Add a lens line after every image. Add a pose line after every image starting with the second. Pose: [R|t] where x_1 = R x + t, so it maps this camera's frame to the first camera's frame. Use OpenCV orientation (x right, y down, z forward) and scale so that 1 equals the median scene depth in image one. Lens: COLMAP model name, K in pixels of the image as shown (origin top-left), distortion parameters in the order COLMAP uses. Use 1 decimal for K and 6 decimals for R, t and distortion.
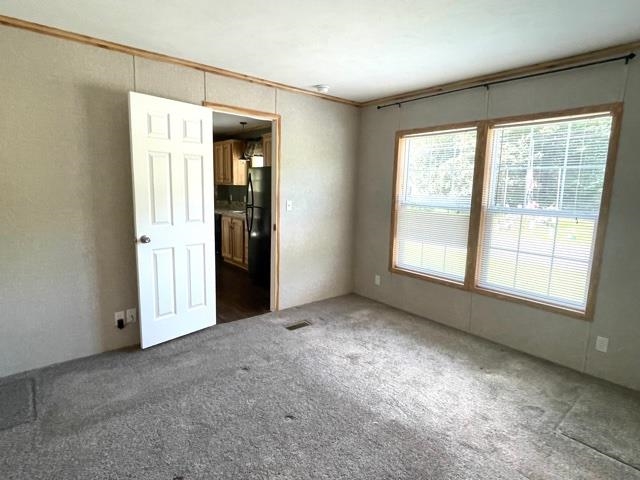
lens RADIAL K [[345.8, 0, 320.0], [0, 345.8, 240.0], [0, 0, 1]] dist [-0.001492, -0.002158]
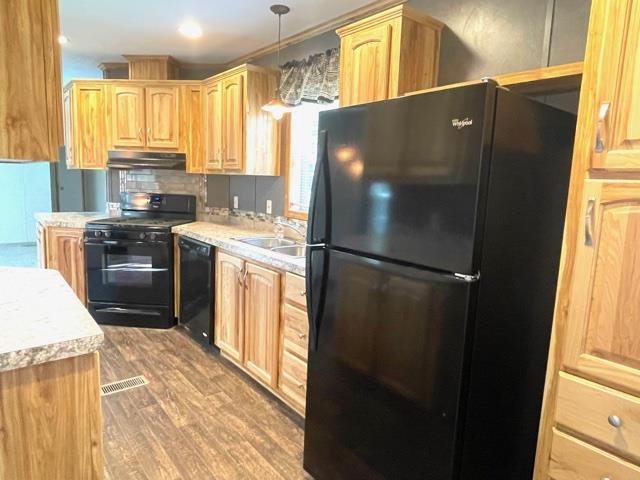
lens RADIAL K [[411.8, 0, 320.0], [0, 411.8, 240.0], [0, 0, 1]] dist [-0.002218, -0.003568]
pose [[0.999840, 0.017864, -0.000199, -0.157857], [-0.017863, 0.999824, 0.005819, -0.084288], [0.000303, -0.005815, 0.999983, 0.496960]]
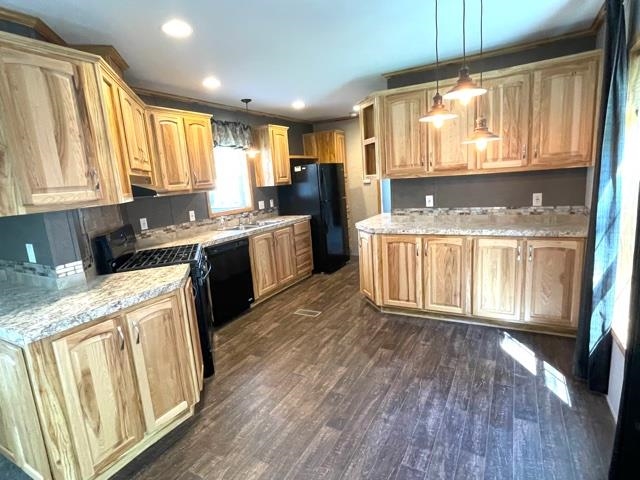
lens RADIAL K [[345.8, 0, 320.0], [0, 345.8, 240.0], [0, 0, 1]] dist [-0.001492, -0.002158]
pose [[-0.367038, -0.160961, 0.916174, -0.841280], [0.193416, 0.950183, 0.244422, -0.183820], [-0.909875, 0.266915, -0.317621, 1.015334]]
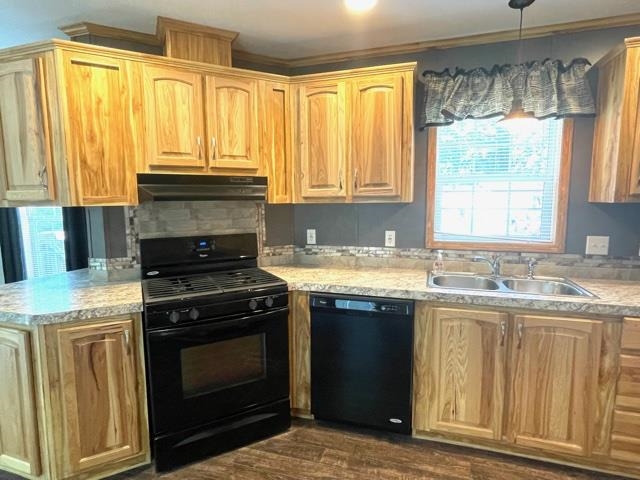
lens RADIAL K [[345.8, 0, 320.0], [0, 345.8, 240.0], [0, 0, 1]] dist [-0.001492, -0.002158]
pose [[0.835284, -0.092660, 0.541955, -0.483432], [0.101921, 0.994708, 0.012984, -0.132742], [-0.540290, 0.044391, 0.840307, 0.747651]]
